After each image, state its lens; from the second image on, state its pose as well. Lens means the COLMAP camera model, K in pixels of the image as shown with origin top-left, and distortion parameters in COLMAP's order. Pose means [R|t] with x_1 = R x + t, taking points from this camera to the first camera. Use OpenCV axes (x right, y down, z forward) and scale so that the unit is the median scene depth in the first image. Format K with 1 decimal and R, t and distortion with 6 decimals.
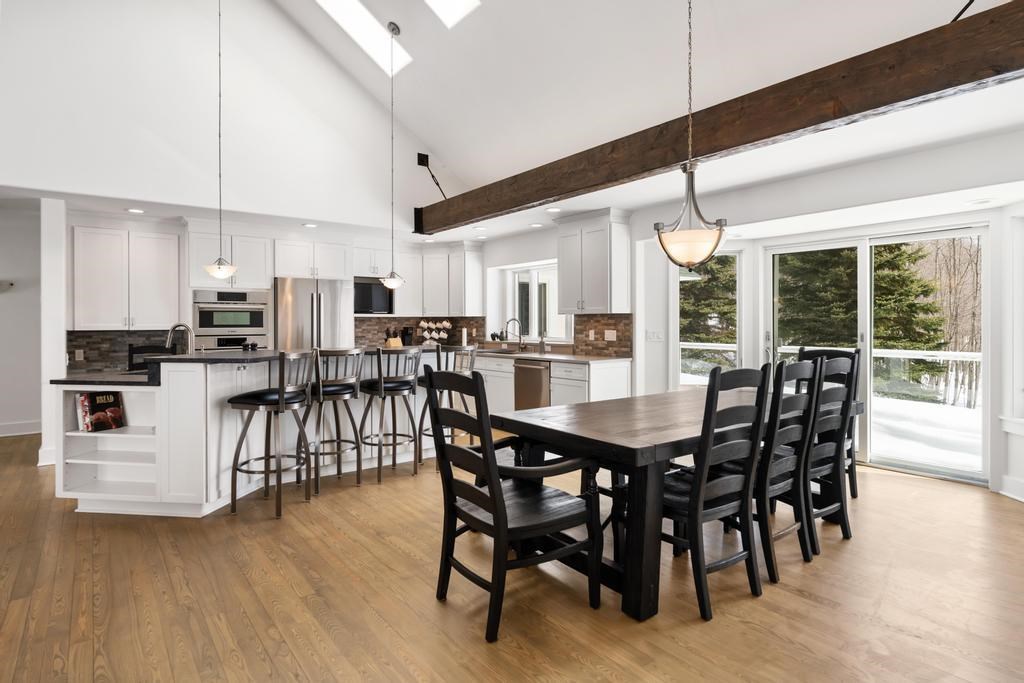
lens RADIAL K [[541.3, 0, 511.9], [0, 541.3, 324.1], [0, 0, 1]] dist [-0.005326, -0.000291]
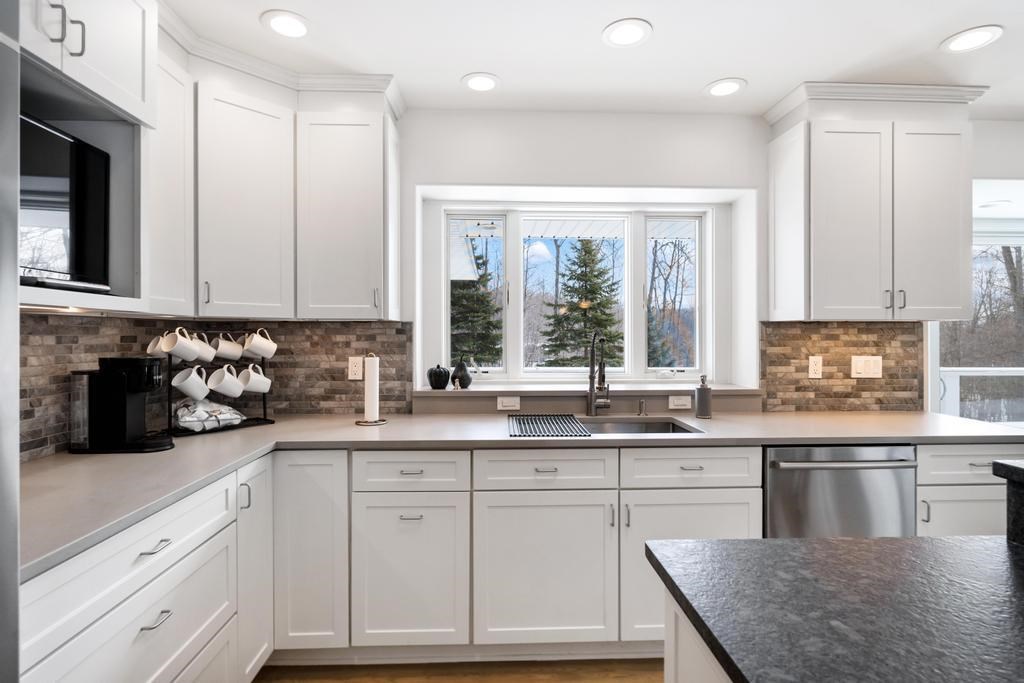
lens RADIAL K [[522.8, 0, 509.1], [0, 522.8, 340.7], [0, 0, 1]] dist [-0.000971, 0.000482]
pose [[0.583360, -0.004665, 0.812200, -0.384917], [-0.000109, 0.999983, 0.005822, -0.004885], [-0.812214, -0.003485, 0.583350, 1.007148]]
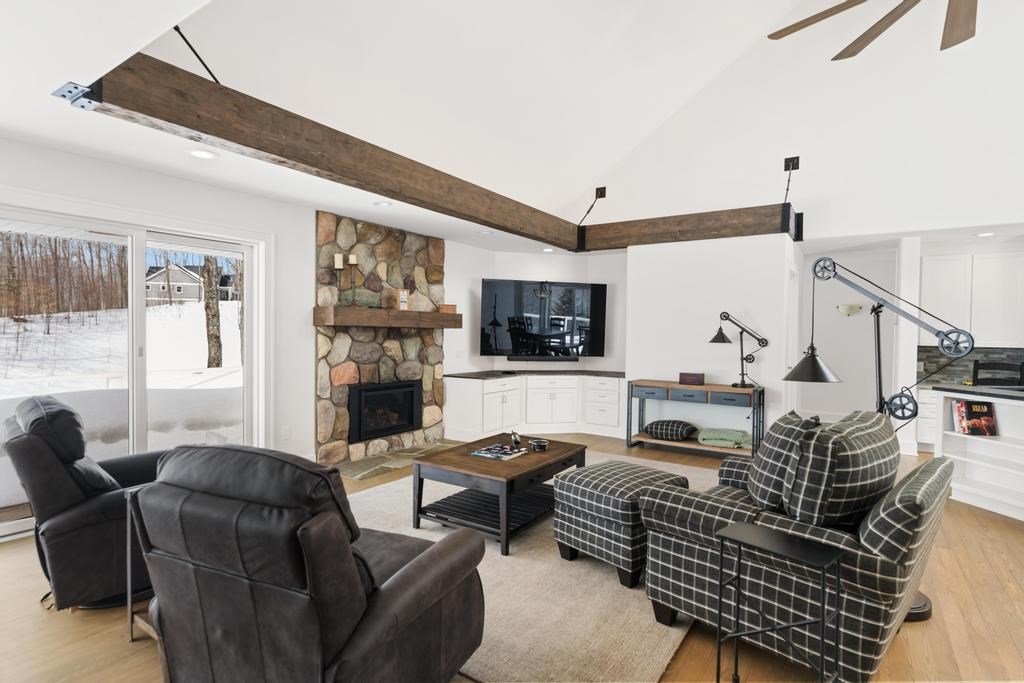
lens RADIAL K [[522.8, 0, 509.1], [0, 522.8, 340.7], [0, 0, 1]] dist [-0.000971, 0.000482]
pose [[0.318759, 0.025649, -0.947489, -0.017921], [-0.017299, 0.999625, 0.021241, -0.006926], [0.947678, 0.009620, 0.319083, -0.197624]]
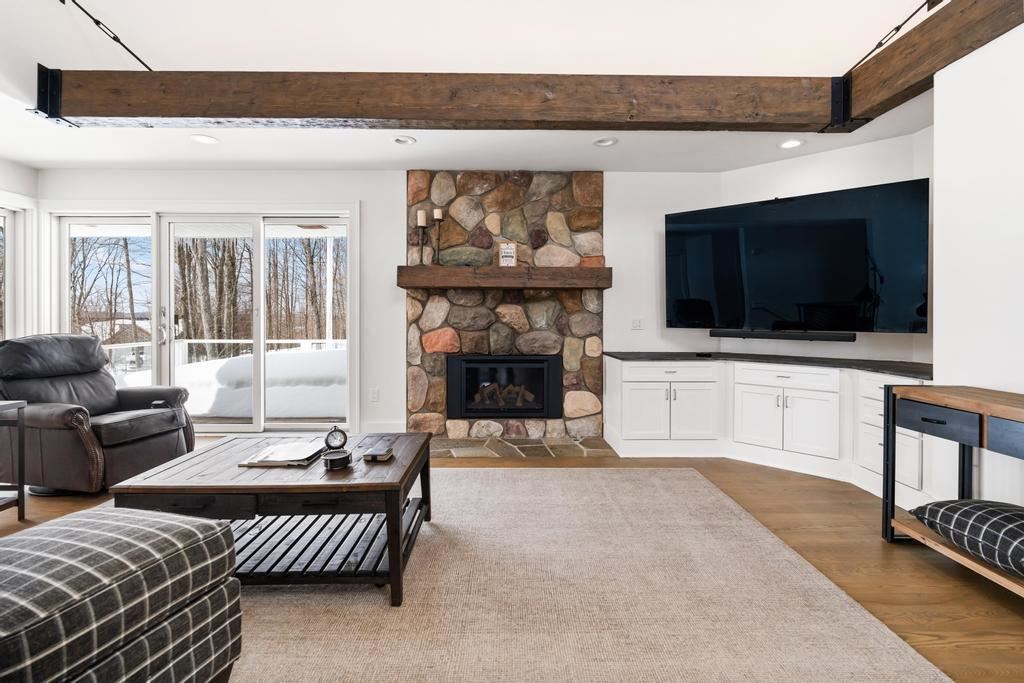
lens RADIAL K [[472.6, 0, 510.2], [0, 472.6, 317.4], [0, 0, 1]] dist [-0.002807, 0.000149]
pose [[-0.599857, 0.000703, -0.800107, -0.428128], [-0.001904, 0.999996, 0.002306, 0.035607], [0.800105, 0.002907, -0.599853, 0.357342]]
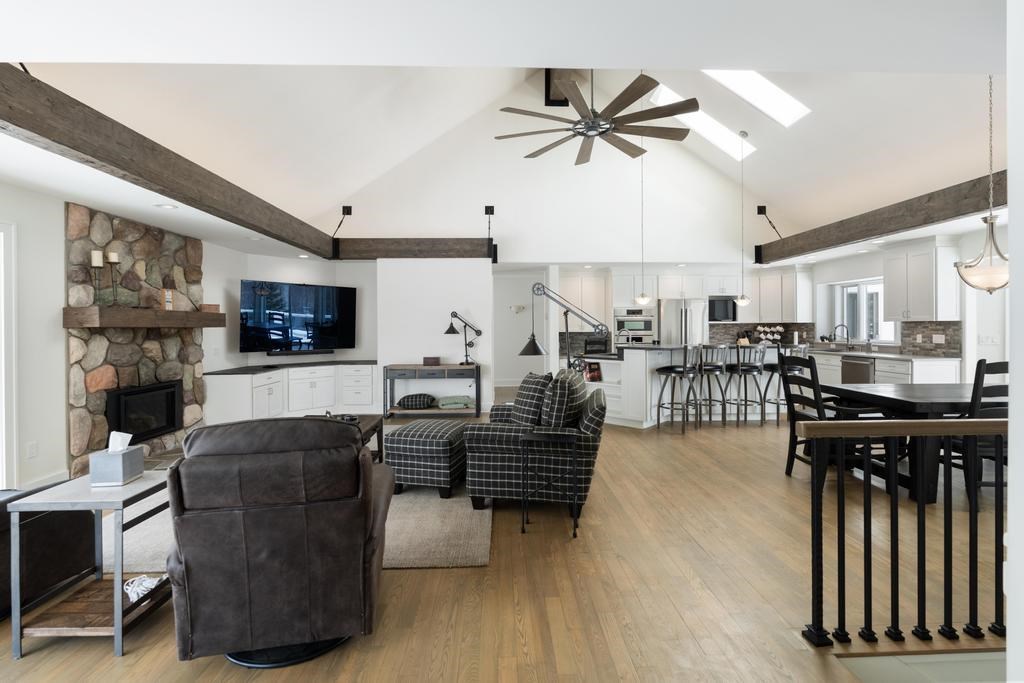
lens RADIAL K [[465.4, 0, 514.7], [0, 465.4, 325.4], [0, 0, 1]] dist [-0.000157, 0.000151]
pose [[0.813600, -0.001380, -0.581424, 0.016848], [0.001217, 0.999999, -0.000671, -0.010058], [0.581424, -0.000162, 0.813600, -0.400718]]
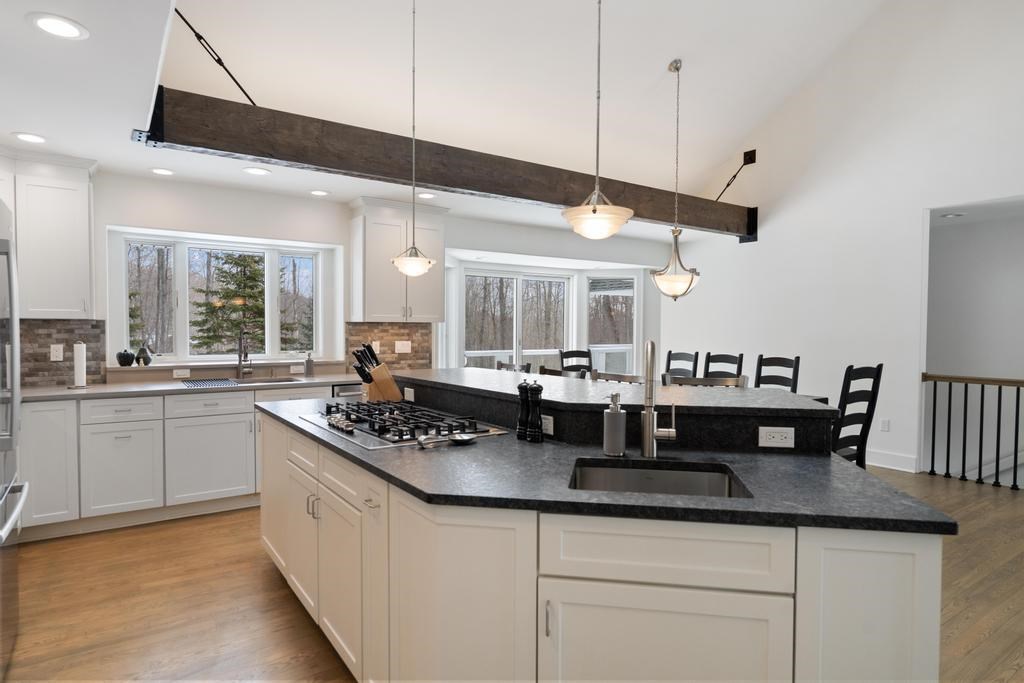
lens RADIAL K [[580.6, 0, 506.8], [0, 580.6, 343.2], [0, 0, 1]] dist [-0.002246, -0.000432]
pose [[0.056360, -0.024621, 0.998107, -0.765534], [-0.003667, 0.999684, 0.024867, -0.009397], [-0.998404, -0.005062, 0.056252, 0.794220]]
